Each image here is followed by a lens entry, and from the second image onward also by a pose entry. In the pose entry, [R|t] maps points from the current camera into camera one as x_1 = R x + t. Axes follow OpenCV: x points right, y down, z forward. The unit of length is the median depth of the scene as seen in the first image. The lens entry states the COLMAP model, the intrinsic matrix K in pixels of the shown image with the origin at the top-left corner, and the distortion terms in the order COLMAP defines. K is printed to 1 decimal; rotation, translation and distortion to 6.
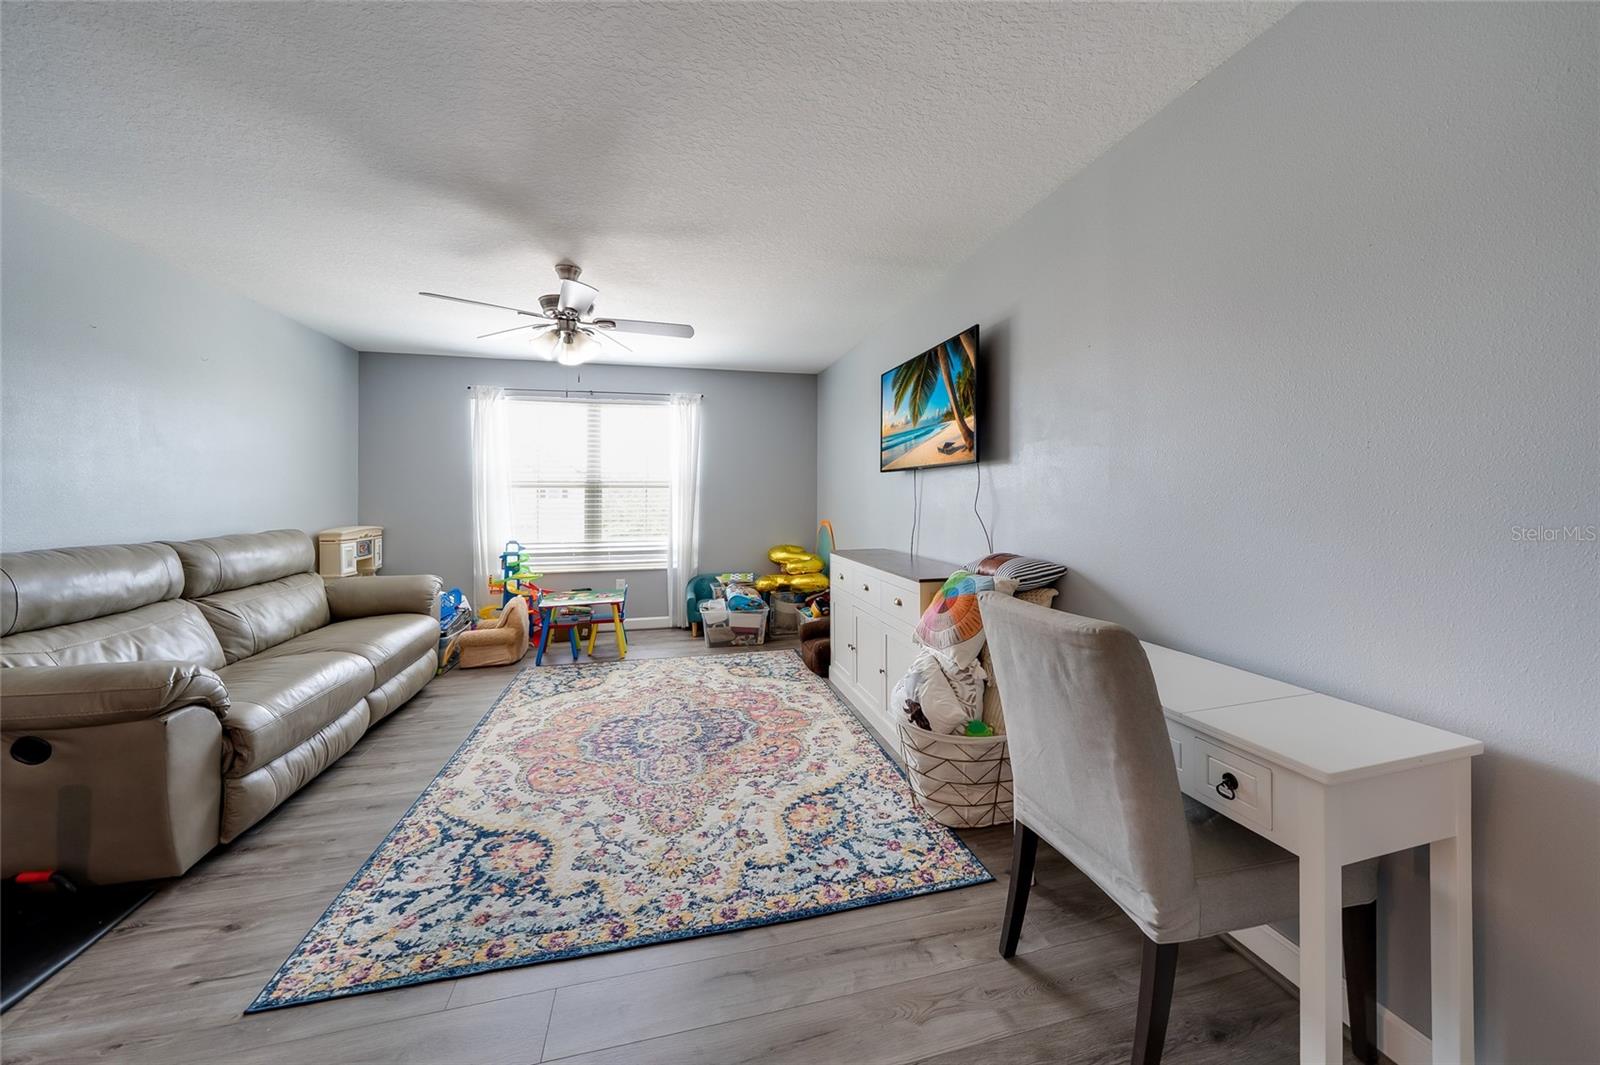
lens RADIAL K [[571.0, 0, 804.2], [0, 571.0, 499.2], [0, 0, 1]] dist [0.000451, 0.000399]
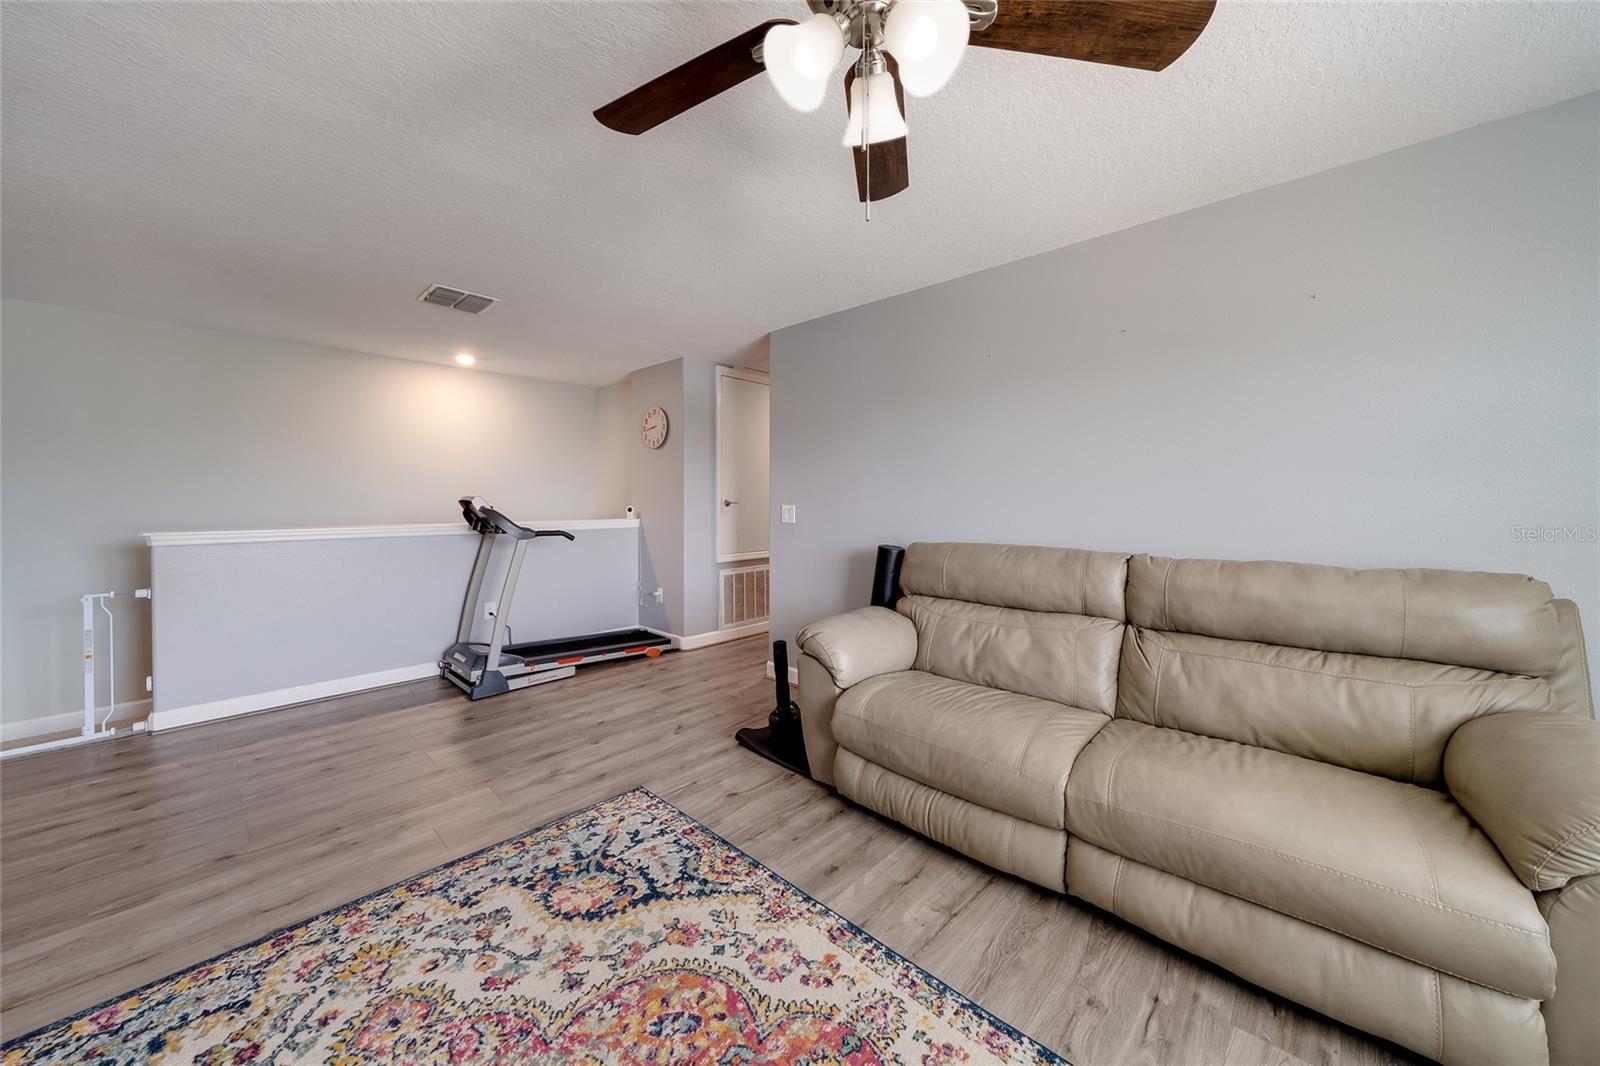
lens RADIAL K [[571.0, 0, 804.2], [0, 571.0, 499.7], [0, 0, 1]] dist [0.000451, 0.000399]
pose [[-0.841303, 0.003795, -0.540551, -0.301160], [-0.000307, 0.999972, 0.007498, -0.022155], [0.540565, 0.006474, -0.841278, 1.951747]]
